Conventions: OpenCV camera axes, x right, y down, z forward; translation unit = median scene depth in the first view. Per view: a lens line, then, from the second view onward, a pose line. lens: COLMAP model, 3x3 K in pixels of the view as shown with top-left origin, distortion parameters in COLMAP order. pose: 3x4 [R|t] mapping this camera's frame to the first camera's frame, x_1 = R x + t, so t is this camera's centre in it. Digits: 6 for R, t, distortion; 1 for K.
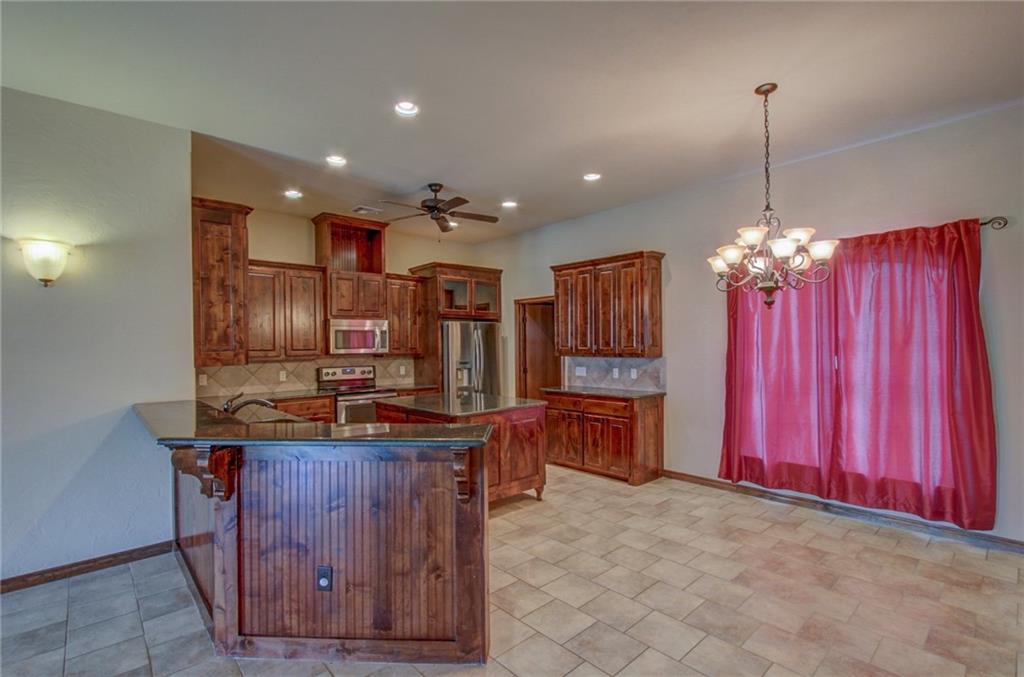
lens RADIAL K [[472.9, 0, 508.4], [0, 472.9, 346.9], [0, 0, 1]] dist [-0.019795, 0.000480]
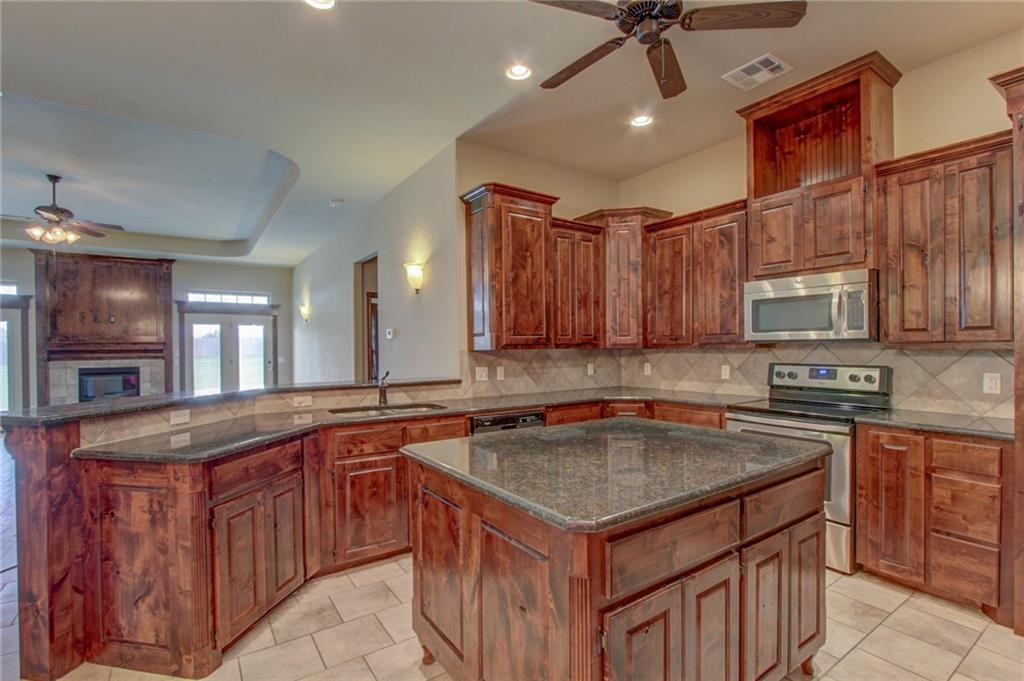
lens RADIAL K [[472.7, 0, 508.9], [0, 472.7, 349.3], [0, 0, 1]] dist [-0.017705, 0.001865]
pose [[-0.132989, 0.016118, -0.990986, 0.285108], [0.004186, 0.999868, 0.015701, 0.016540], [0.991109, -0.002060, -0.133039, 0.846199]]
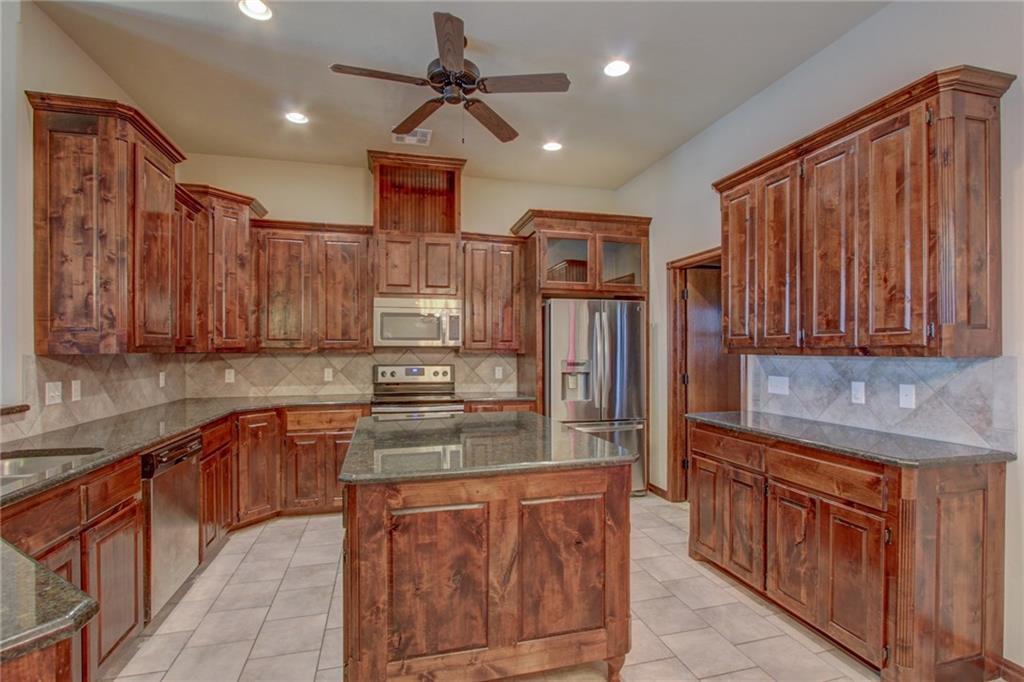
lens RADIAL K [[472.7, 0, 508.9], [0, 472.7, 349.8], [0, 0, 1]] dist [-0.017705, 0.001865]
pose [[0.889603, 0.009460, -0.456636, 0.146325], [-0.011120, 0.999938, -0.000949, 0.020519], [0.456599, 0.005922, 0.889653, 0.492619]]
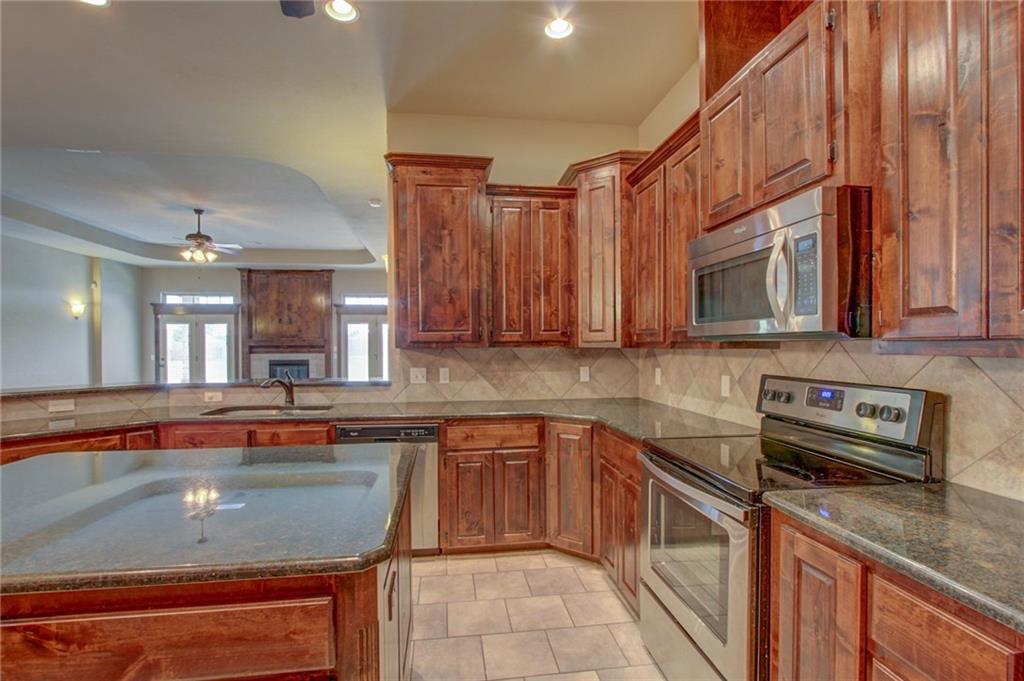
lens RADIAL K [[472.7, 0, 508.9], [0, 472.7, 349.3], [0, 0, 1]] dist [-0.017705, 0.001865]
pose [[-0.560749, 0.019133, -0.827765, 0.011129], [0.004573, 0.999789, 0.020012, 0.018117], [0.827974, 0.007437, -0.560718, 1.183540]]
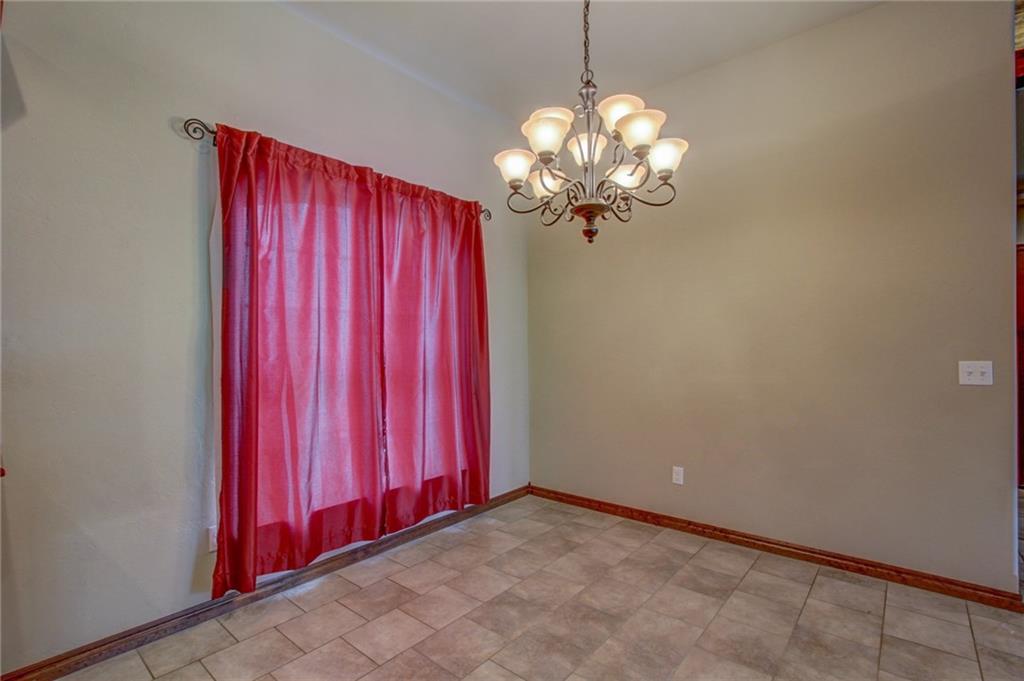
lens RADIAL K [[472.7, 0, 508.9], [0, 472.7, 349.3], [0, 0, 1]] dist [-0.017705, 0.001865]
pose [[-0.131403, 0.008535, 0.991292, -0.035996], [0.017320, 0.999830, -0.006313, 0.037621], [-0.991178, 0.016339, -0.131528, 0.679435]]
